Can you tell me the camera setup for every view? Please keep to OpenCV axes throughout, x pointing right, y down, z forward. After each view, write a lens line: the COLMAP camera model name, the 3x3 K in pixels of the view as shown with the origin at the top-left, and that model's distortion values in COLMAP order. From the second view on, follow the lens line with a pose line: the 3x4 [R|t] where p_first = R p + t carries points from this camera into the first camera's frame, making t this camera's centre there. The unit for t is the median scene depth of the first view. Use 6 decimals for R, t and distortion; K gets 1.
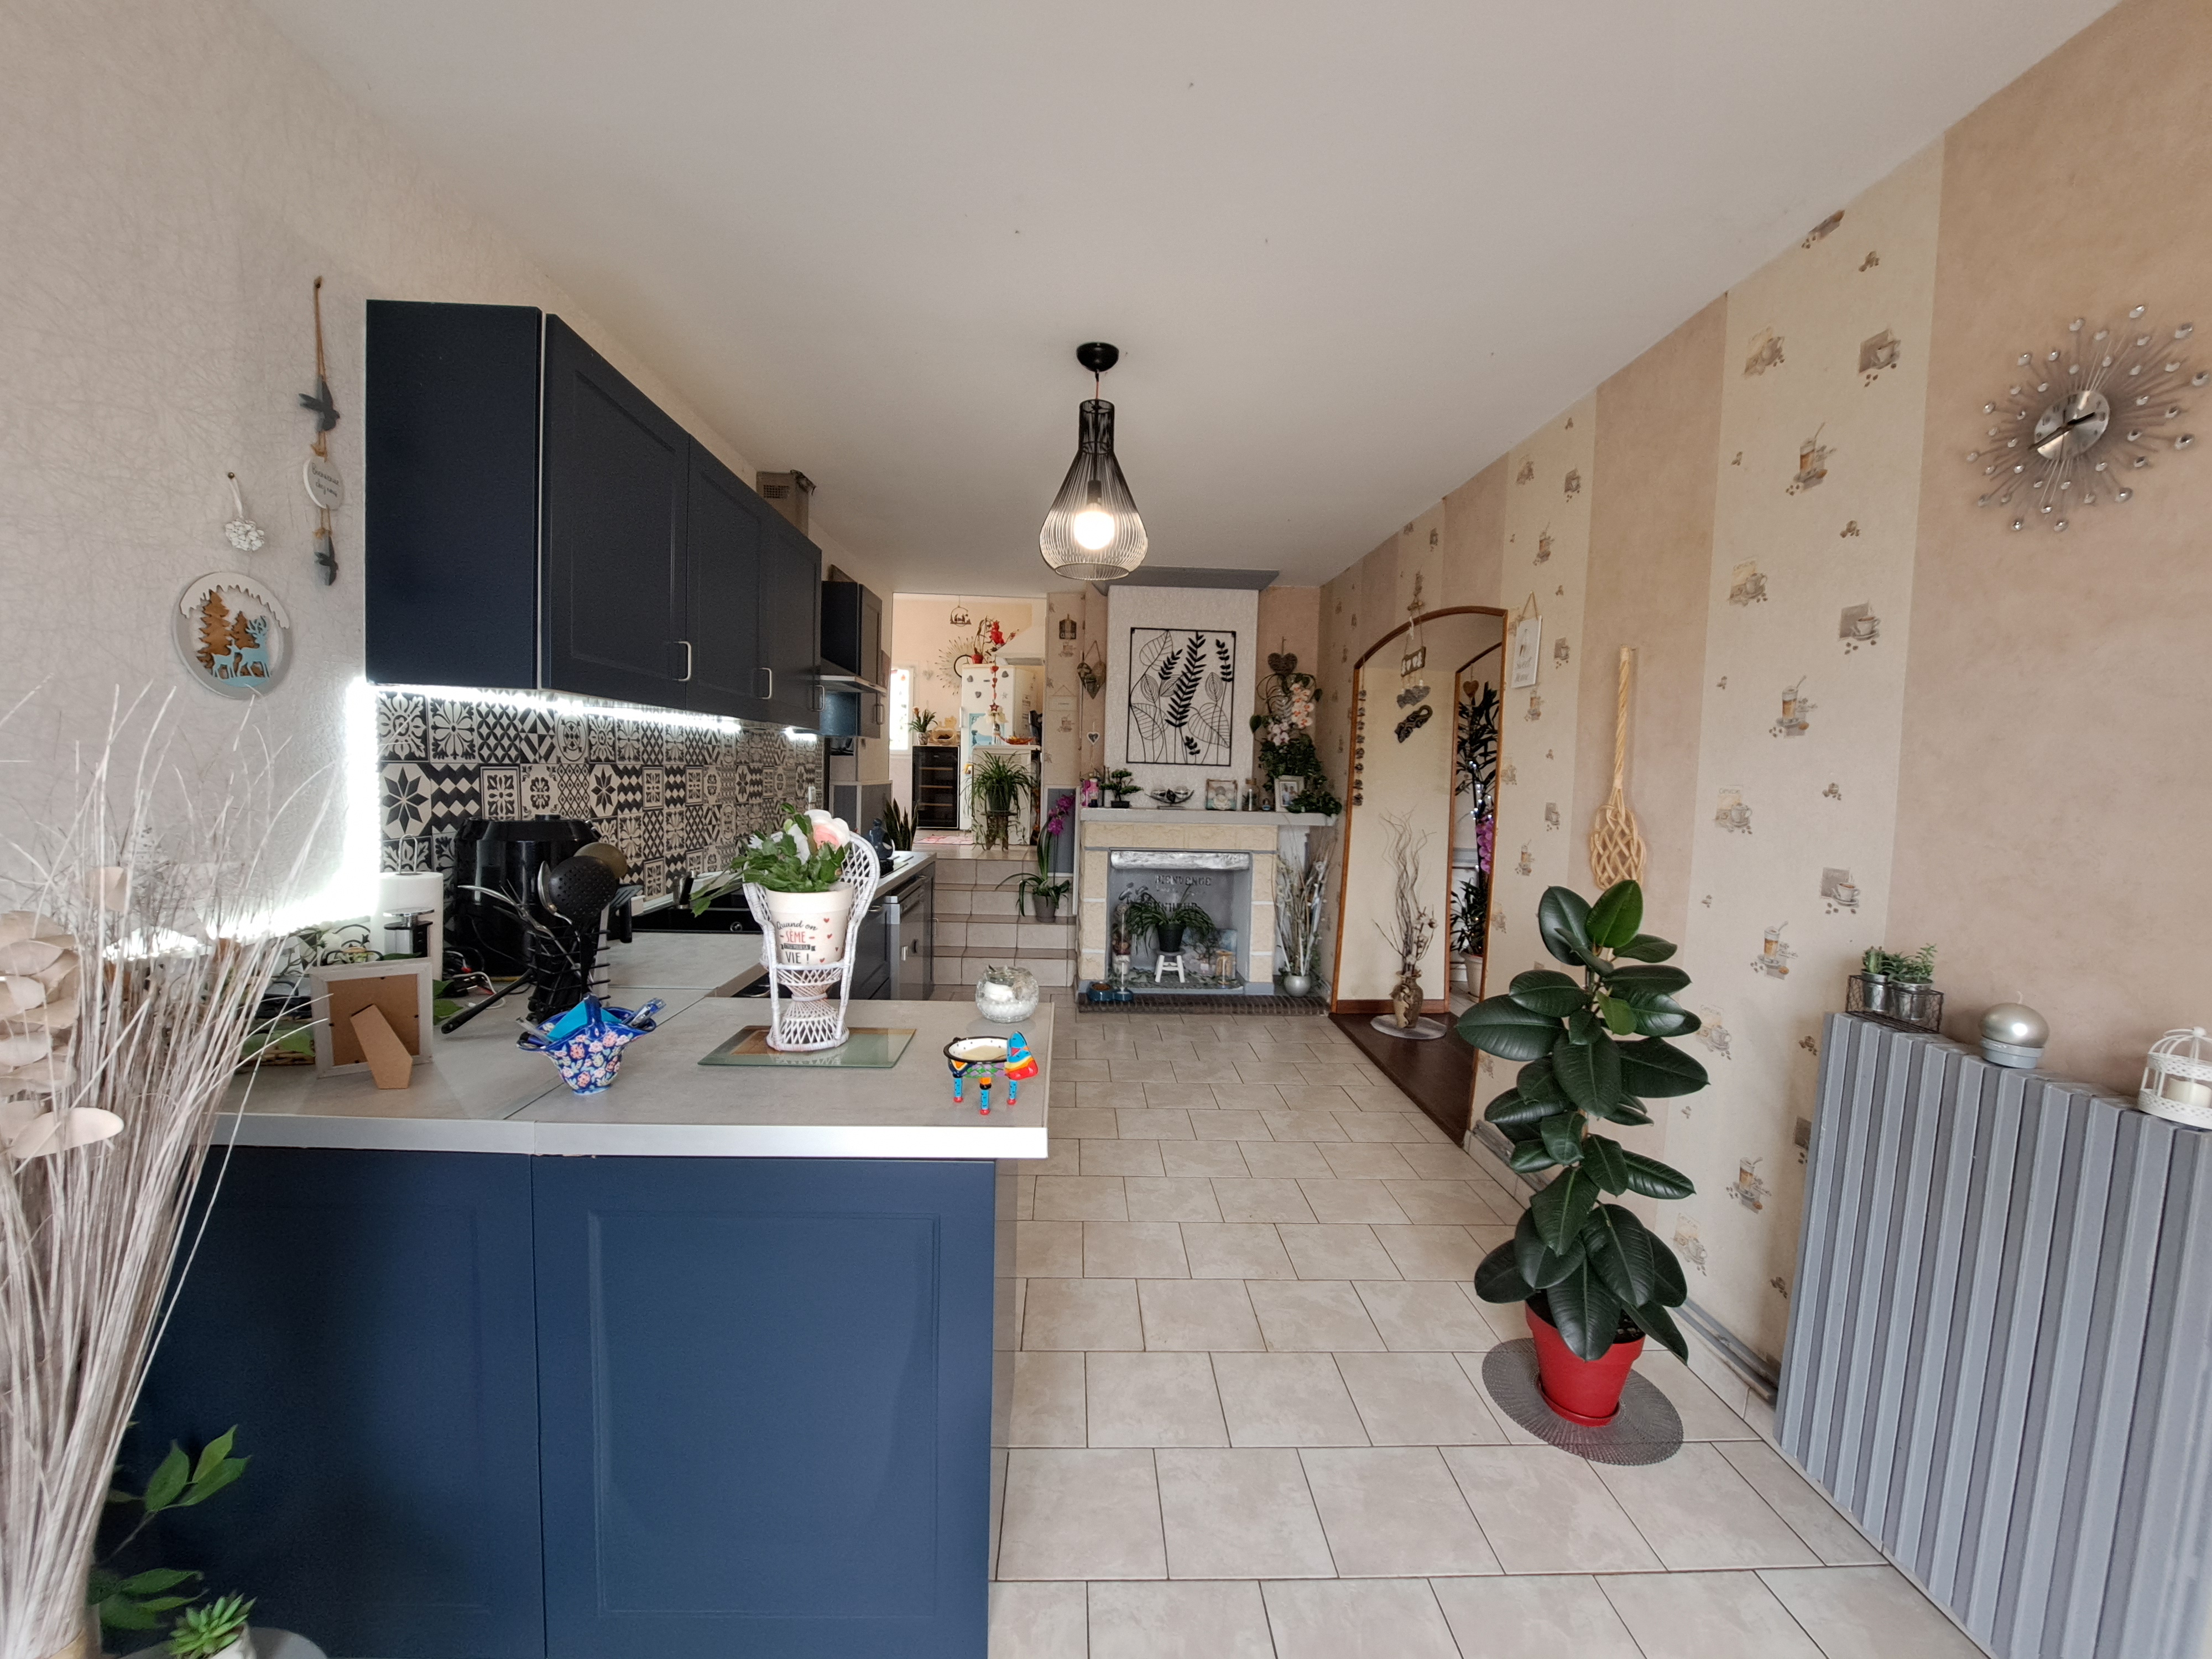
lens RADIAL K [[865.7, 0, 1106.2], [0, 865.7, 823.7], [0, 0, 1]] dist [-0.019779, -0.000092]
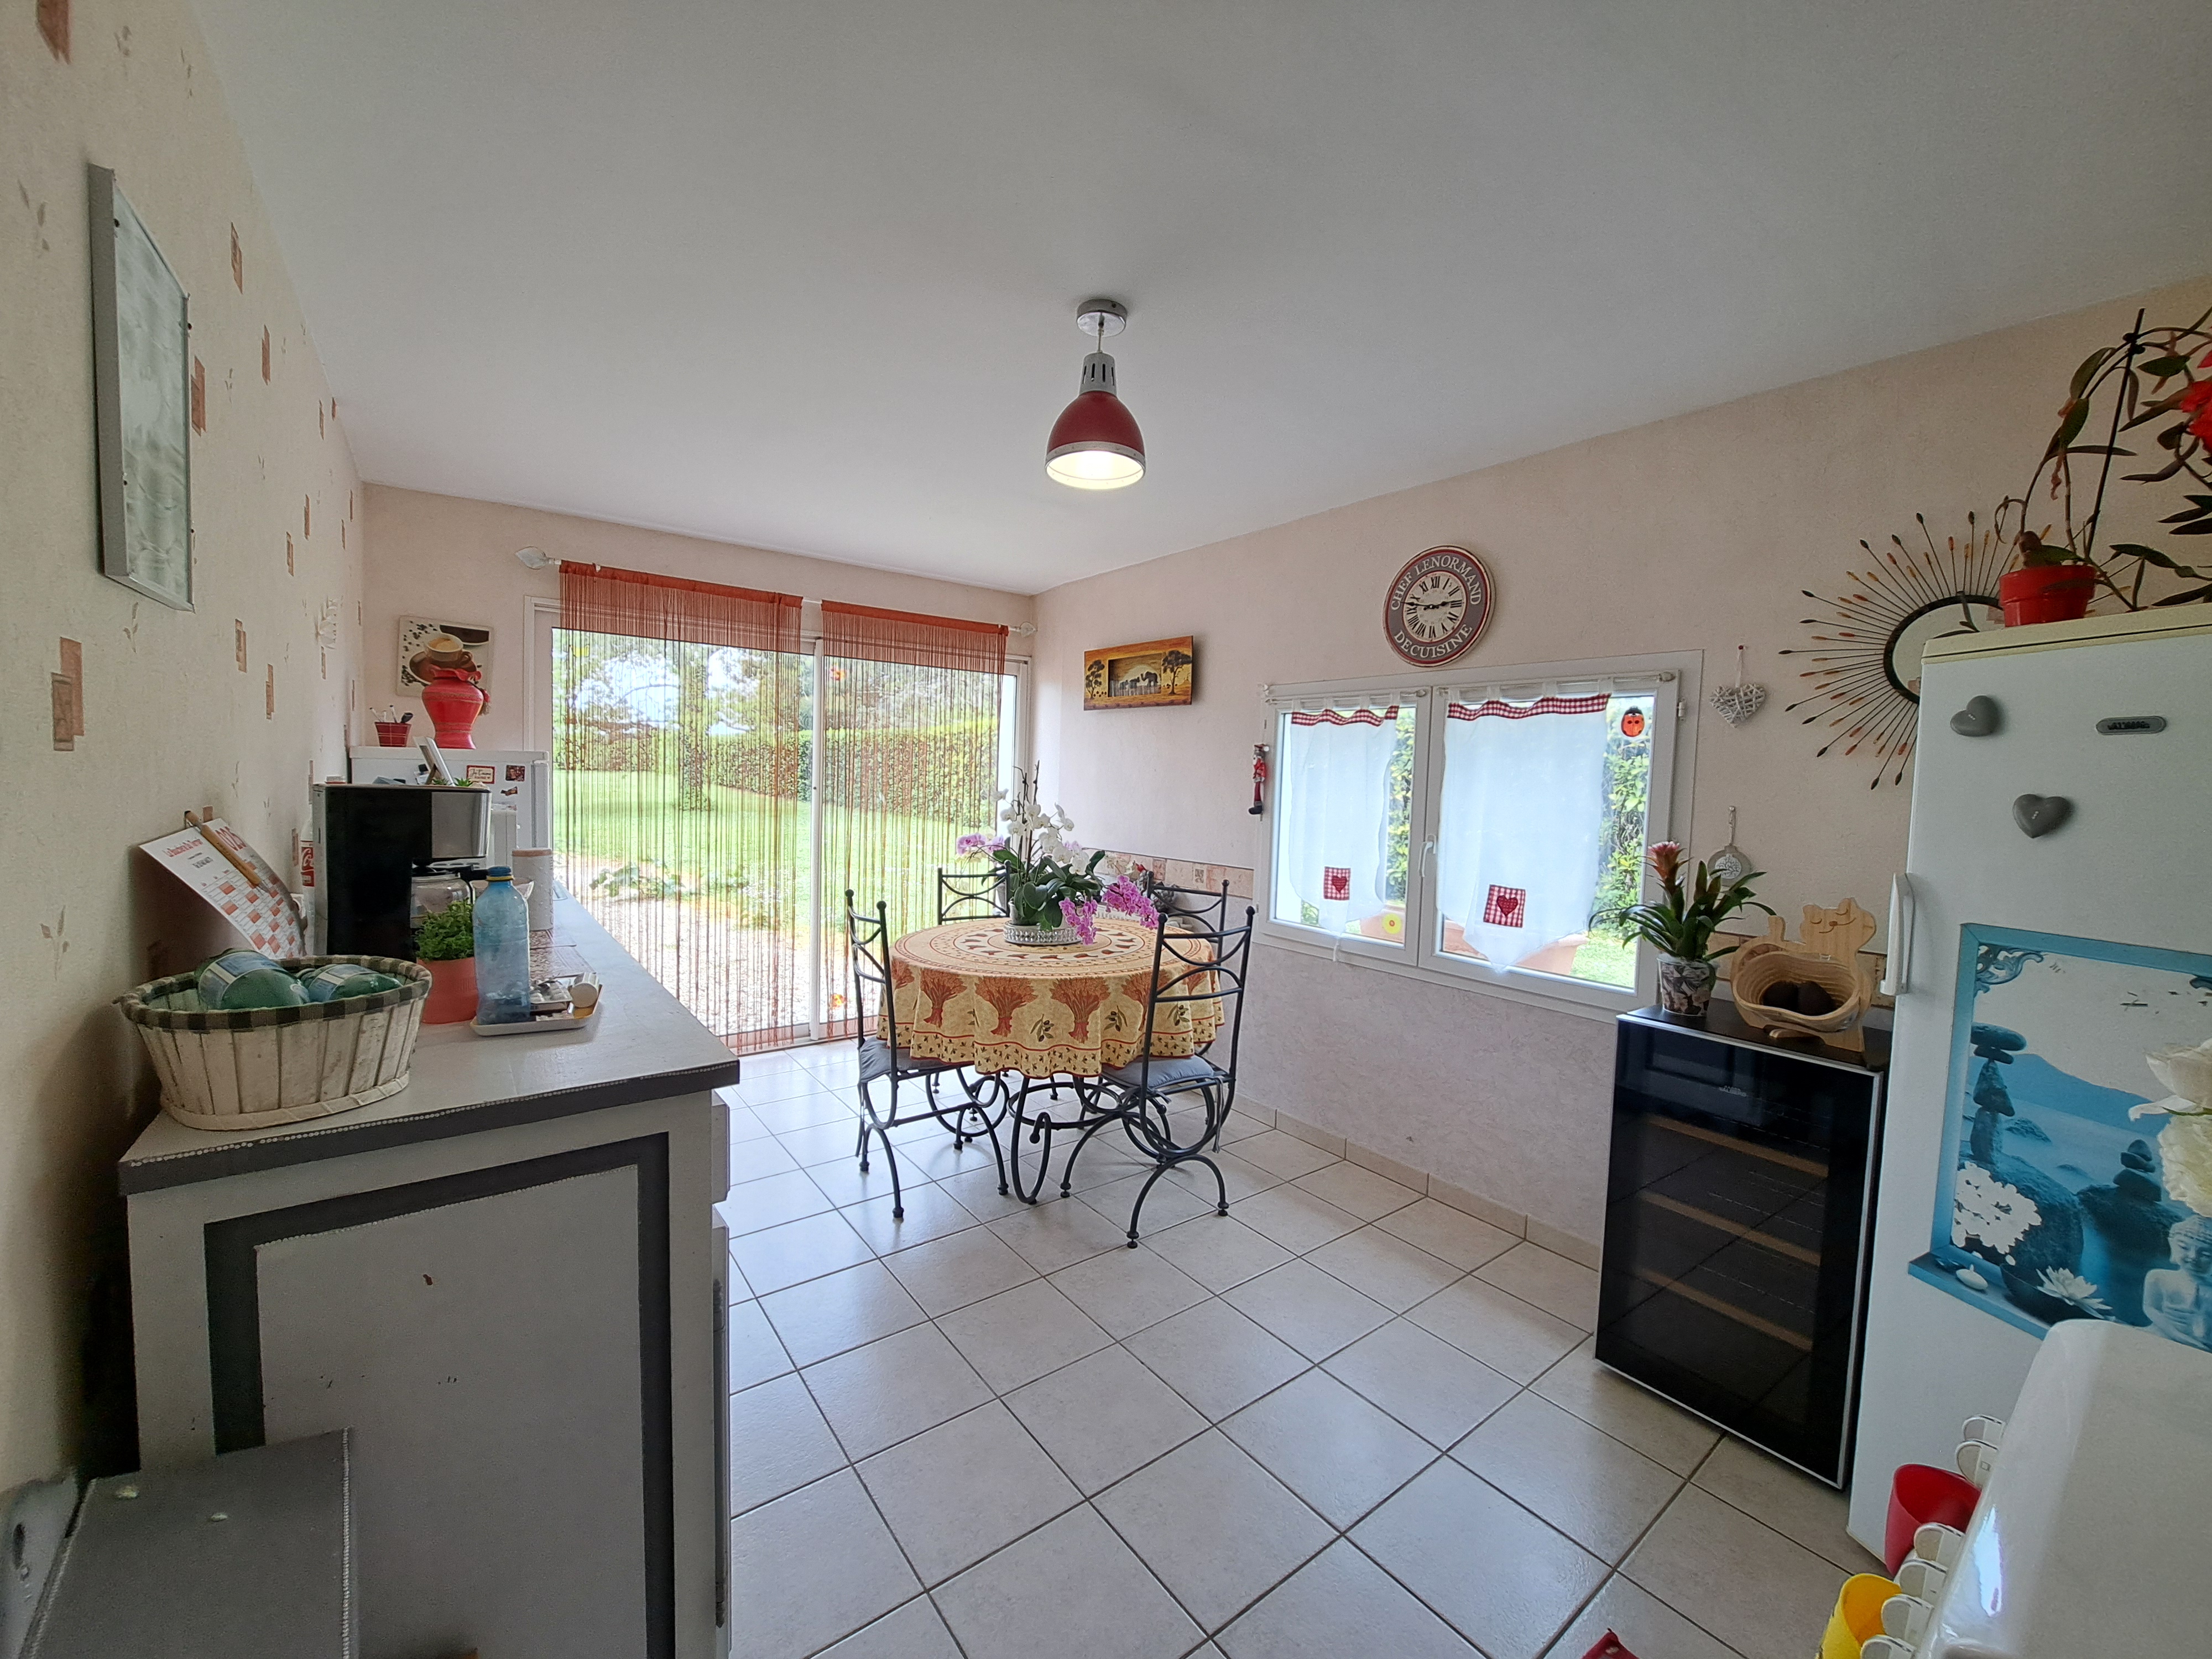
lens RADIAL K [[865.7, 0, 1106.2], [0, 865.7, 823.7], [0, 0, 1]] dist [-0.019779, -0.000092]
pose [[0.573460, 0.030100, -0.818680, -0.115069], [-0.061151, 0.998110, -0.006137, -0.130280], [0.816948, 0.053583, 0.574217, 0.740478]]
